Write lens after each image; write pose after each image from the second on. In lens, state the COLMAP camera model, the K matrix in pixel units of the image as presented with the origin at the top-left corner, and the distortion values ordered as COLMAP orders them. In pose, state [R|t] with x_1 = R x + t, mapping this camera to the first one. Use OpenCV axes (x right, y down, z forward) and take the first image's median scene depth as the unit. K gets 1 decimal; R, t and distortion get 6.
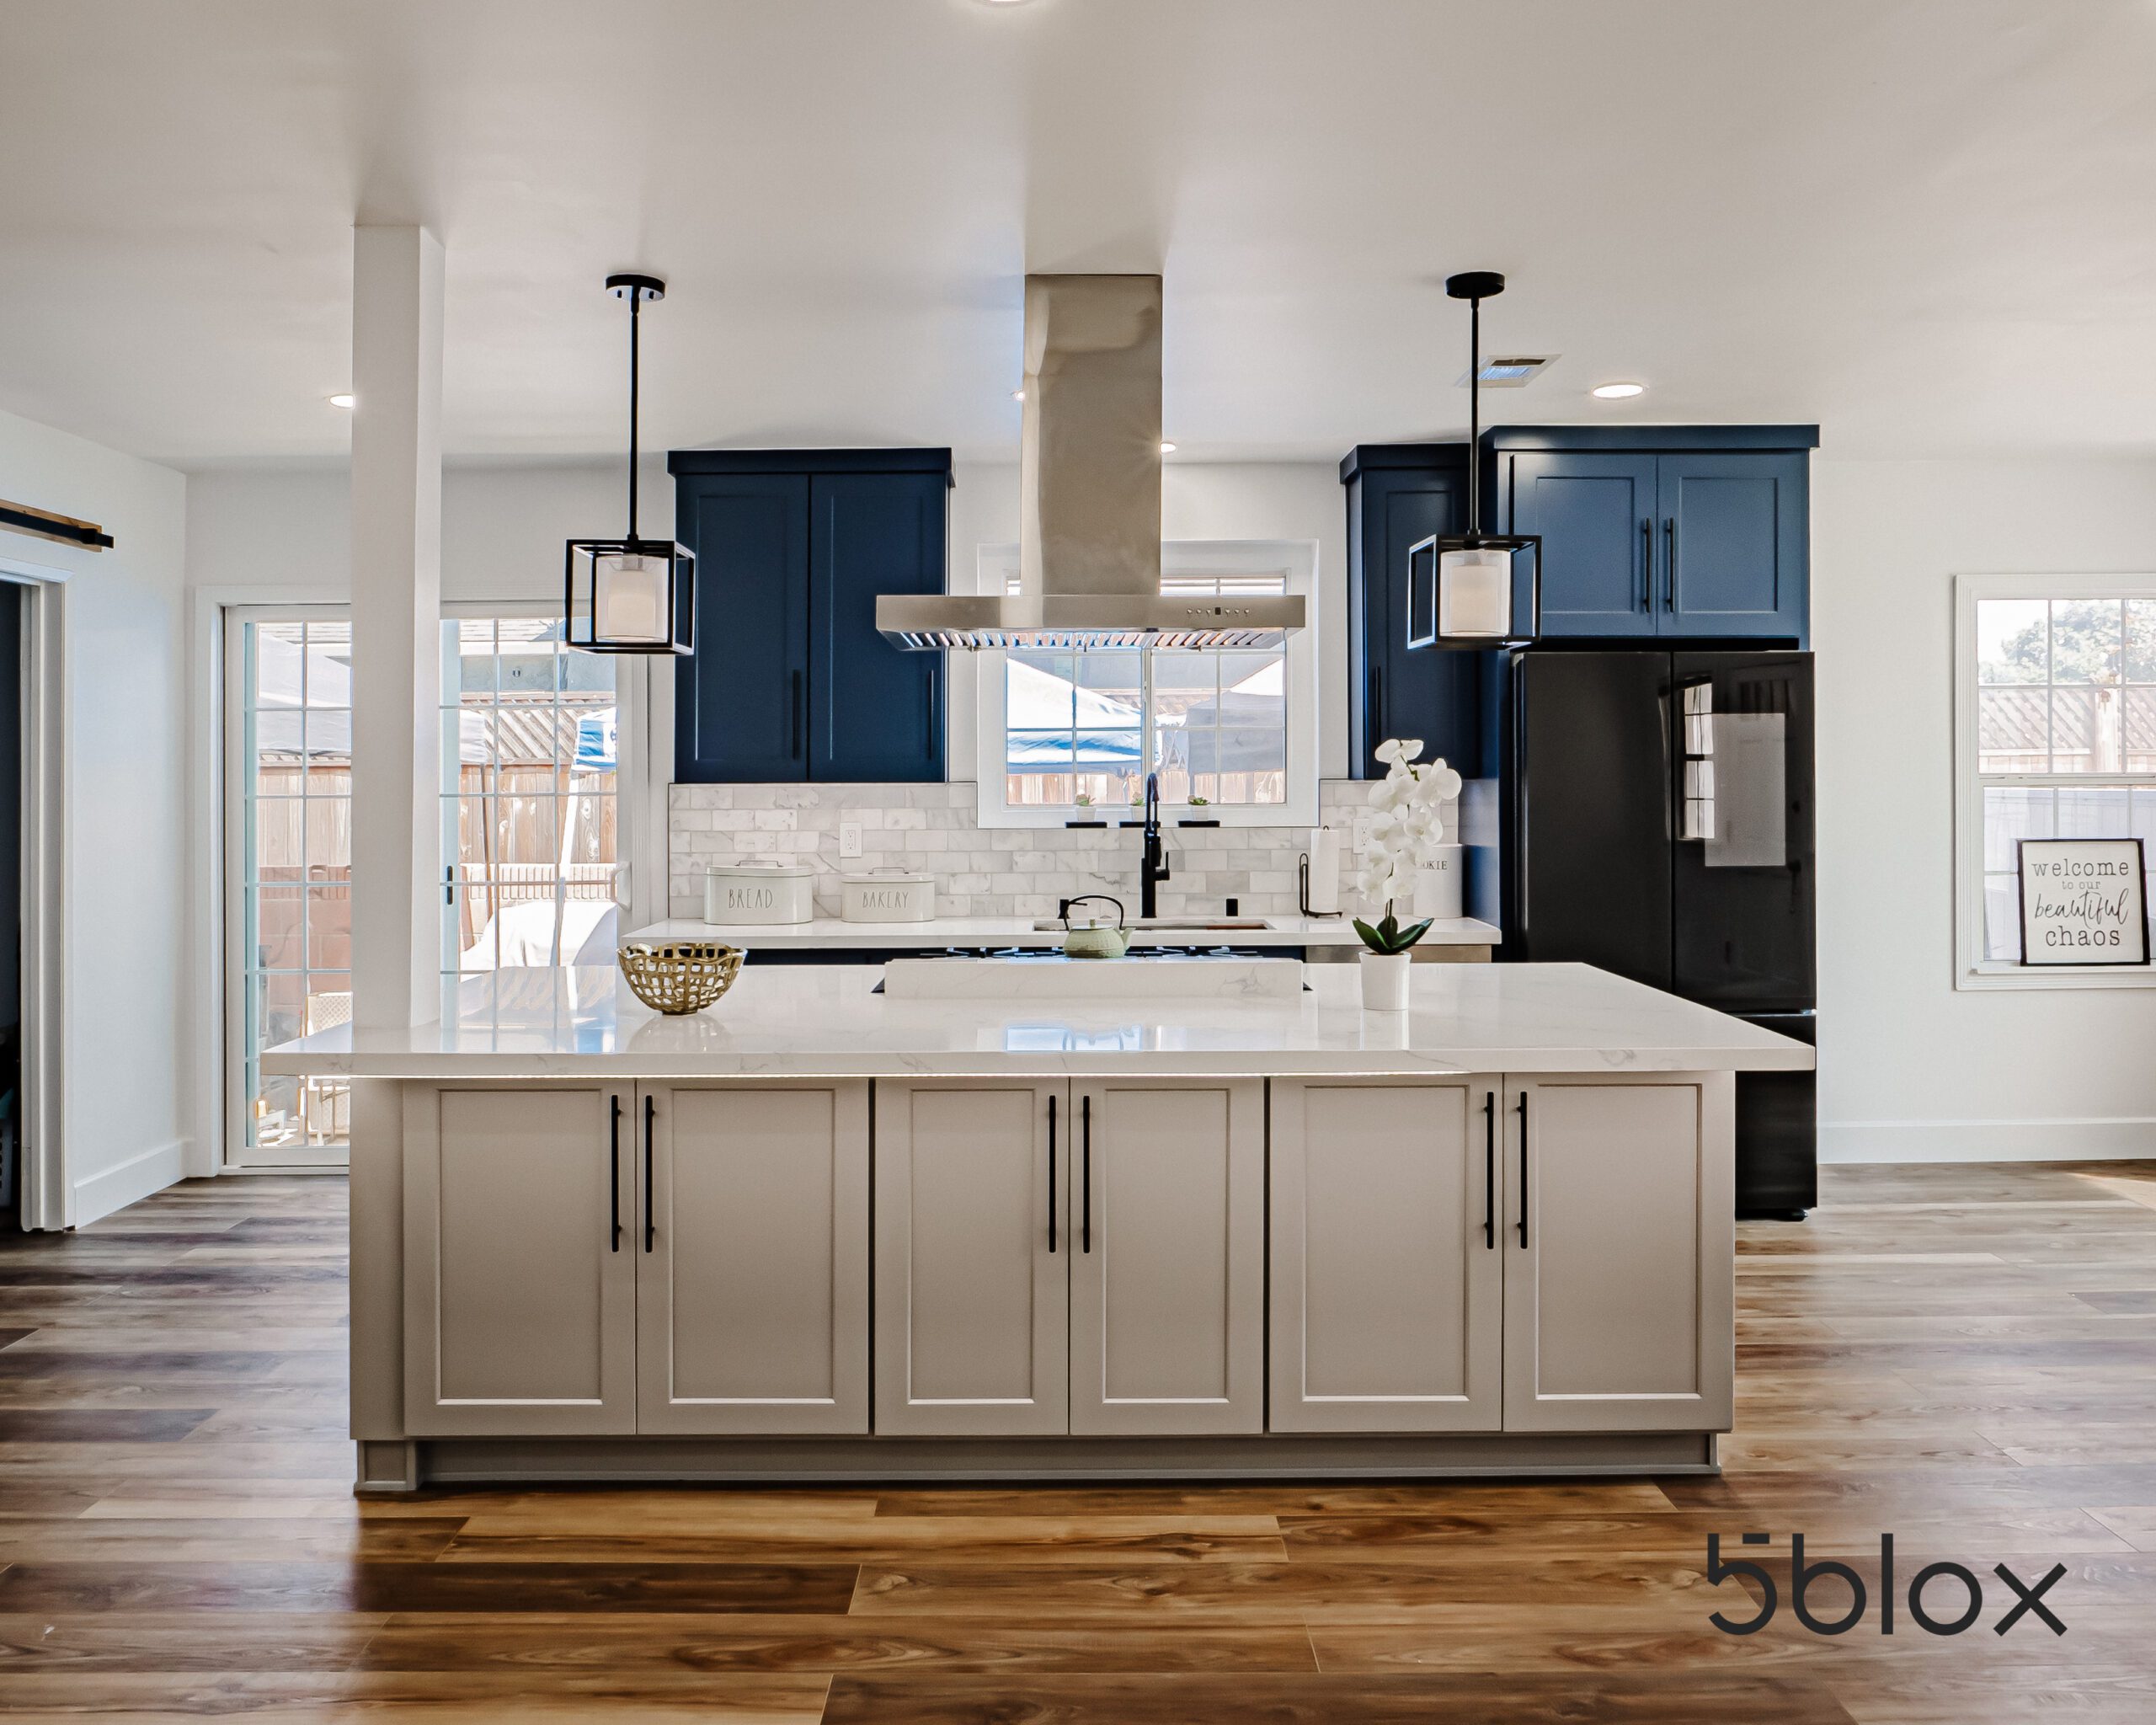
lens RADIAL K [[1757.7, 0, 1078.0], [0, 1757.7, 862.5], [0, 0, 1]] dist [-0.023021, -0.005075]
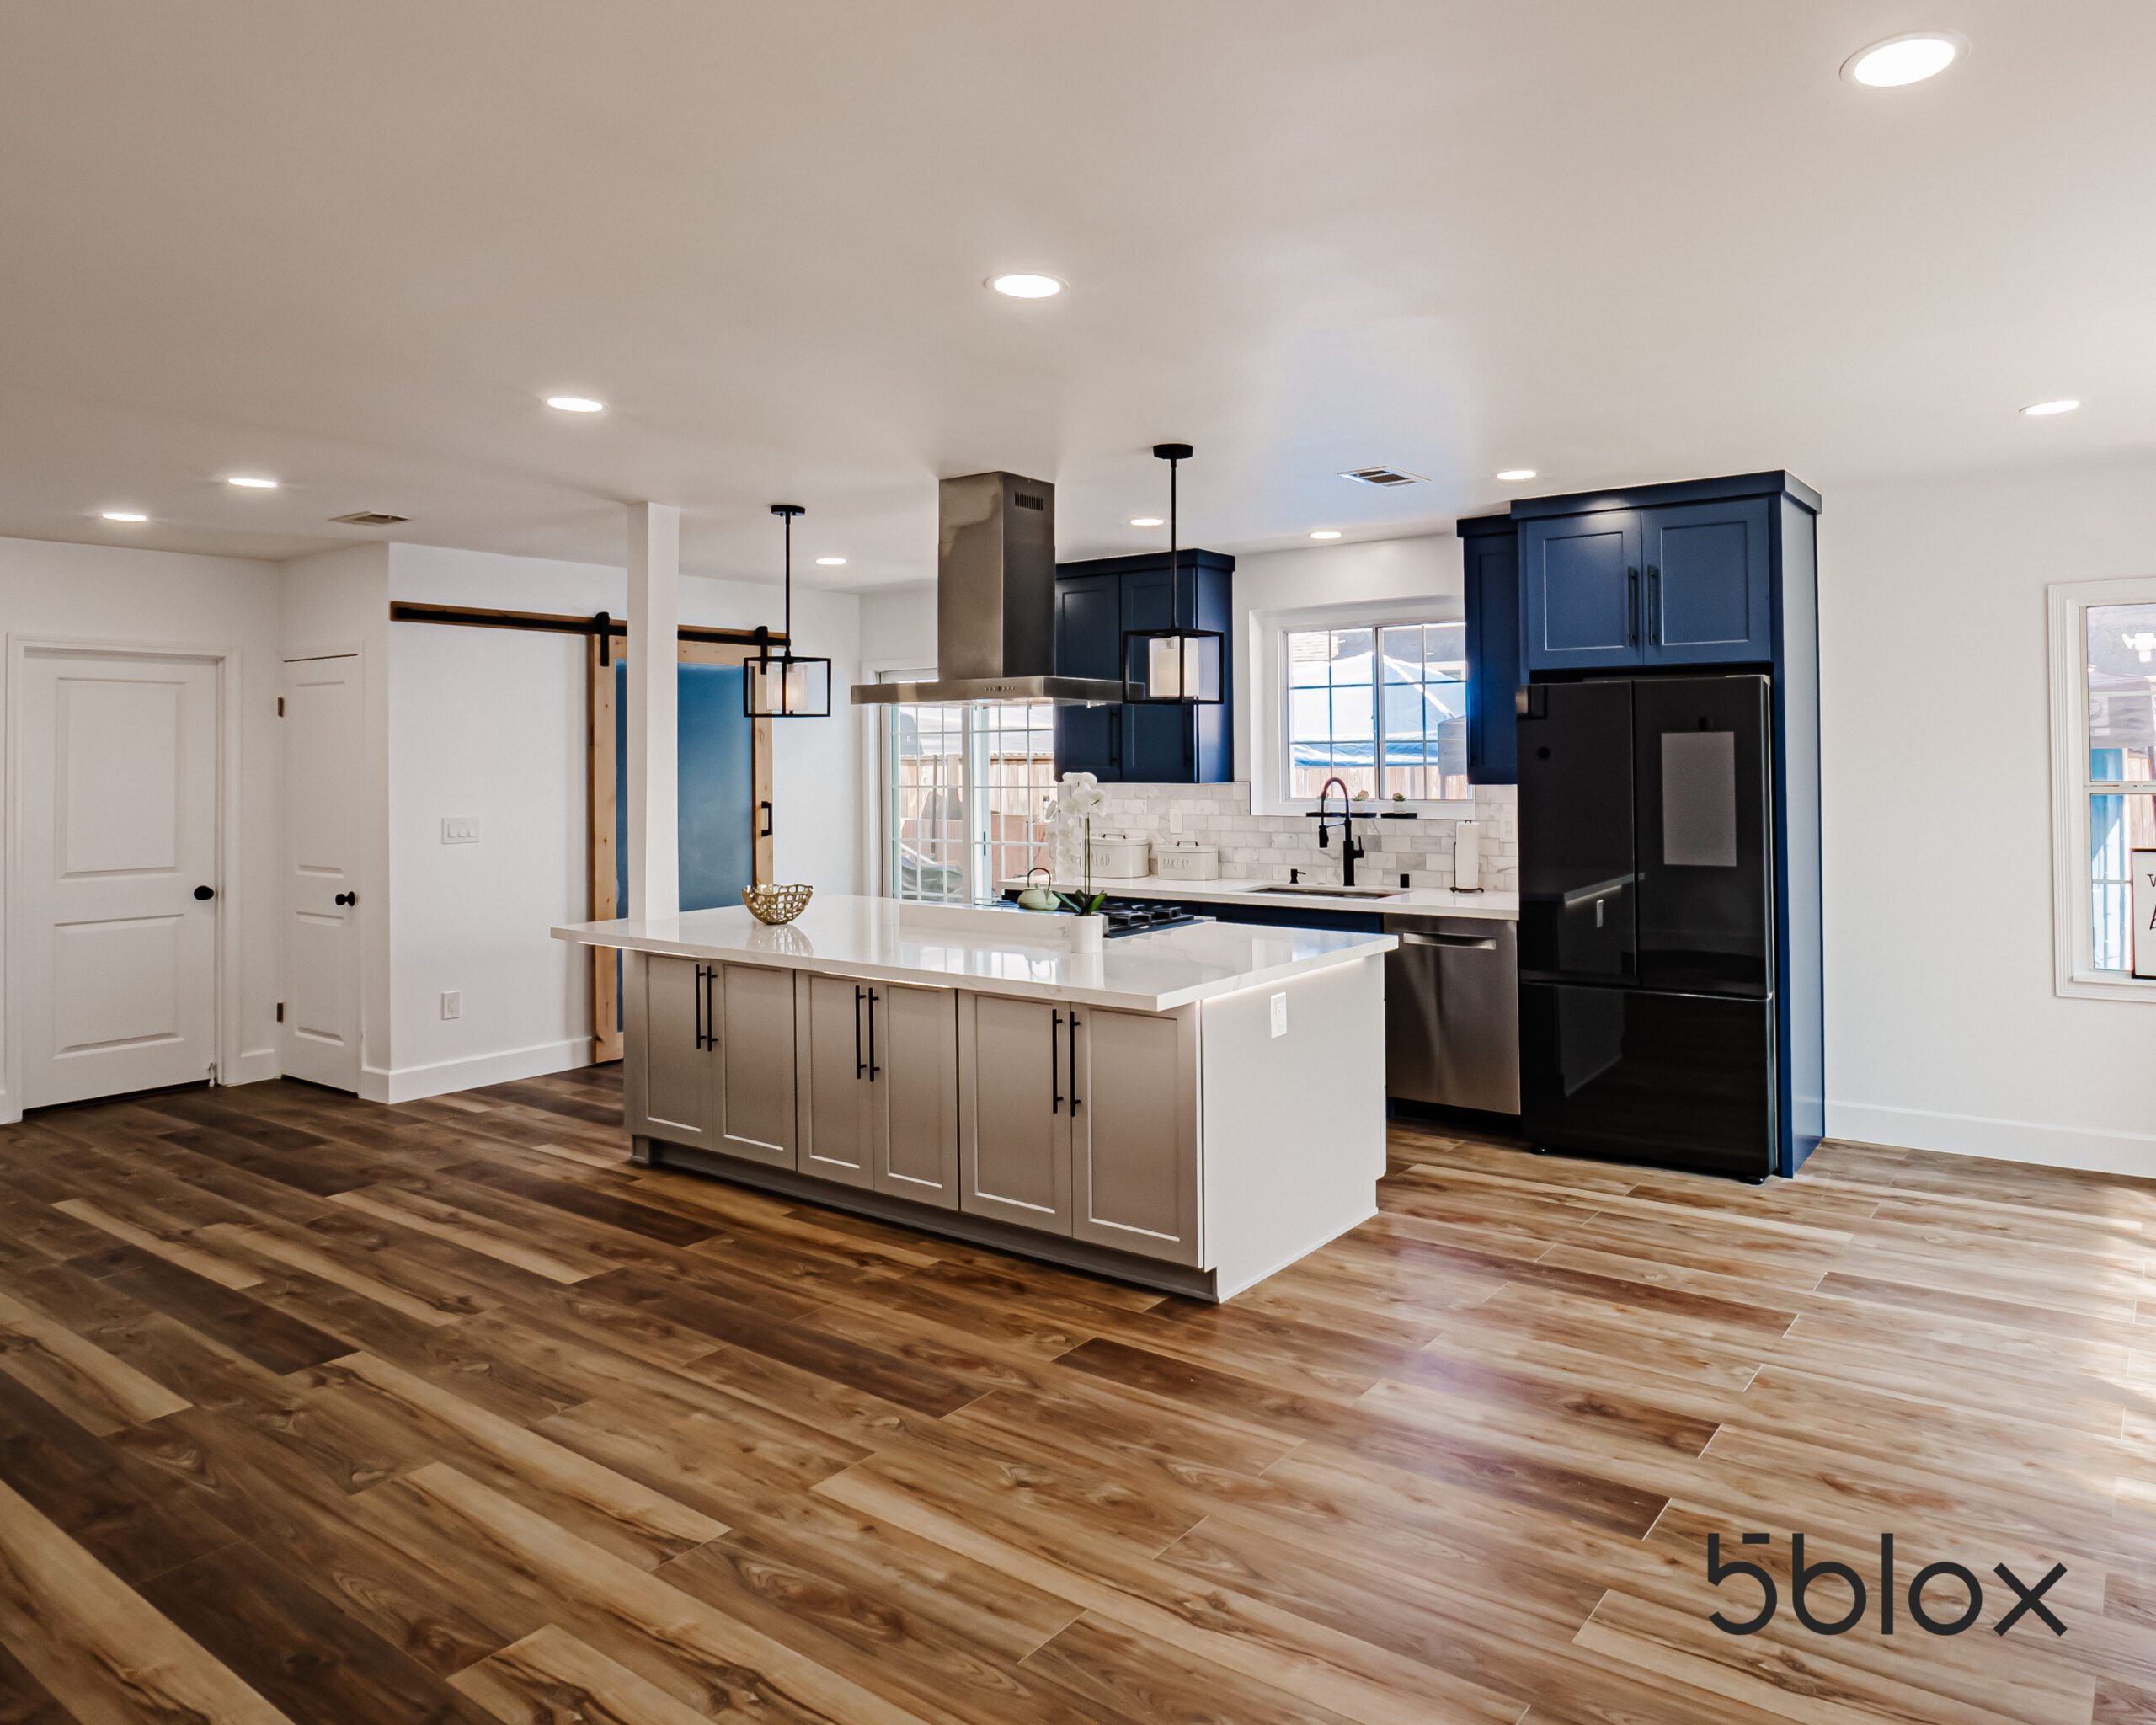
lens RADIAL K [[1424.3, 0, 1079.9], [0, 1424.3, 810.4], [0, 0, 1]] dist [-0.036197, 0.000429]
pose [[0.811397, 0.019510, -0.584169, 0.699006], [-0.024212, 0.999707, -0.000242, -0.028154], [0.583993, 0.014340, 0.811632, 0.014587]]
